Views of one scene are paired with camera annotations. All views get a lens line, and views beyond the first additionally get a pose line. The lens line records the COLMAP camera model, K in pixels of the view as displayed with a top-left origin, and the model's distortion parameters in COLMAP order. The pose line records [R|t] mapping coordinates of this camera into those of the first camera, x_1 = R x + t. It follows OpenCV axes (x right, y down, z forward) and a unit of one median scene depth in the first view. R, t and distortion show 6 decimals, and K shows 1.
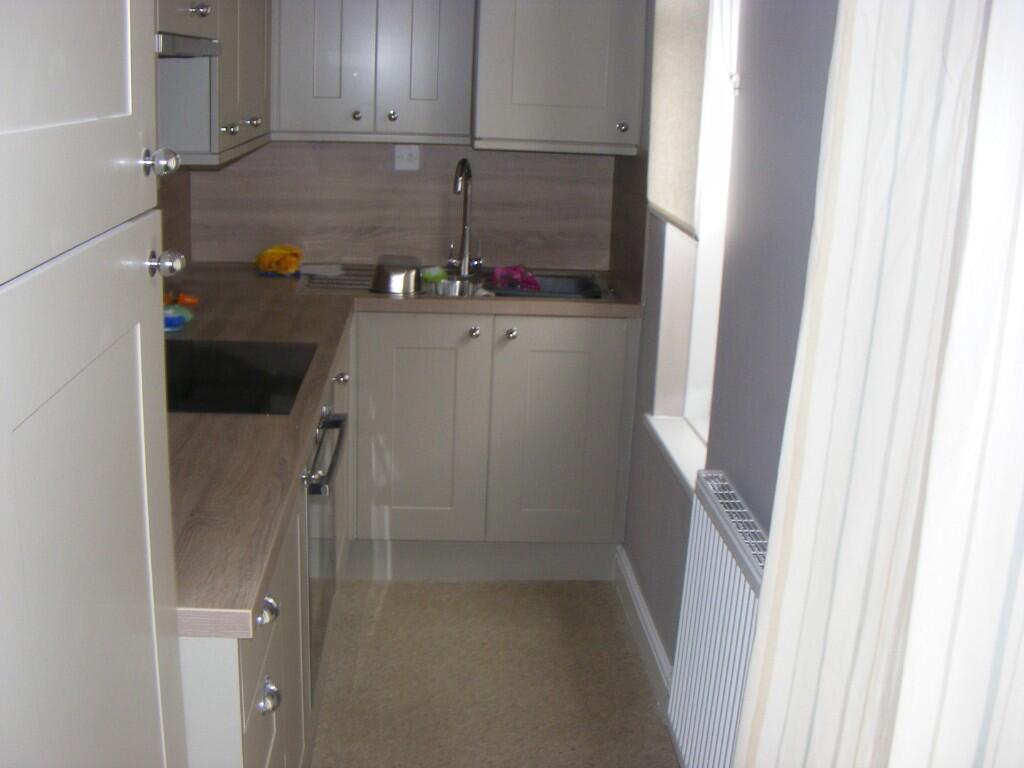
lens RADIAL K [[1137.3, 0, 512.0], [0, 1137.3, 384.0], [0, 0, 1]] dist [-0.250504, 0.202996]
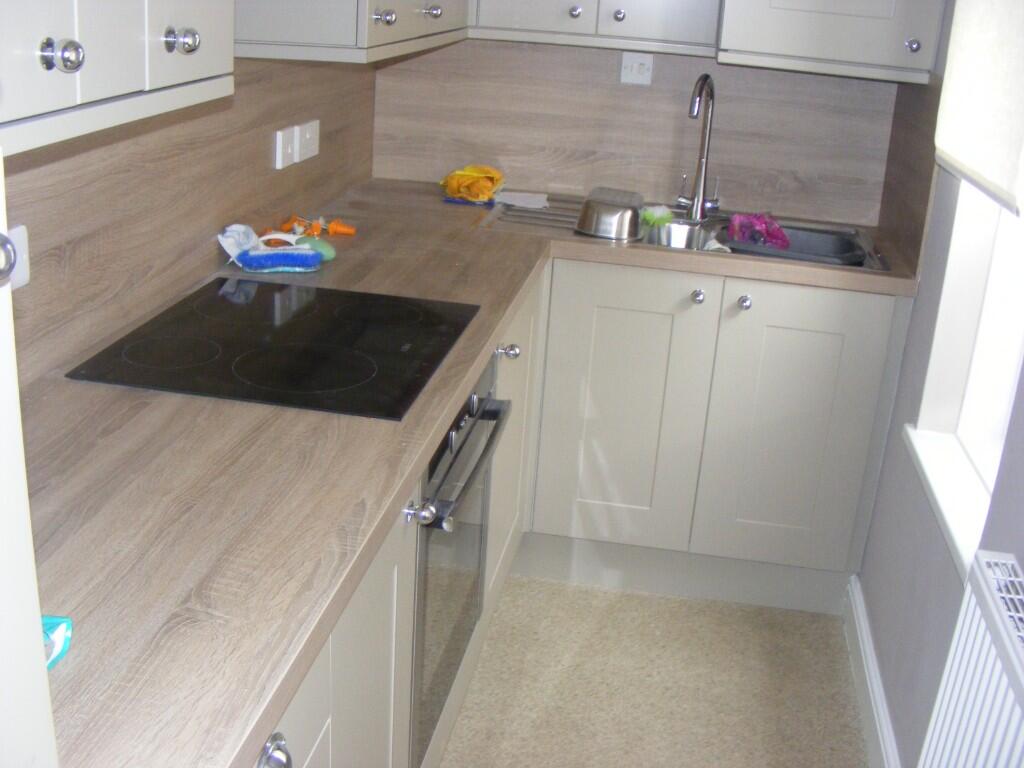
lens RADIAL K [[1137.3, 0, 512.0], [0, 1137.3, 384.0], [0, 0, 1]] dist [-0.250504, 0.202996]
pose [[0.972287, 0.099649, -0.211489, 0.012189], [-0.083290, 0.992900, 0.084922, -0.038515], [0.218450, -0.064954, 0.973684, 0.196174]]
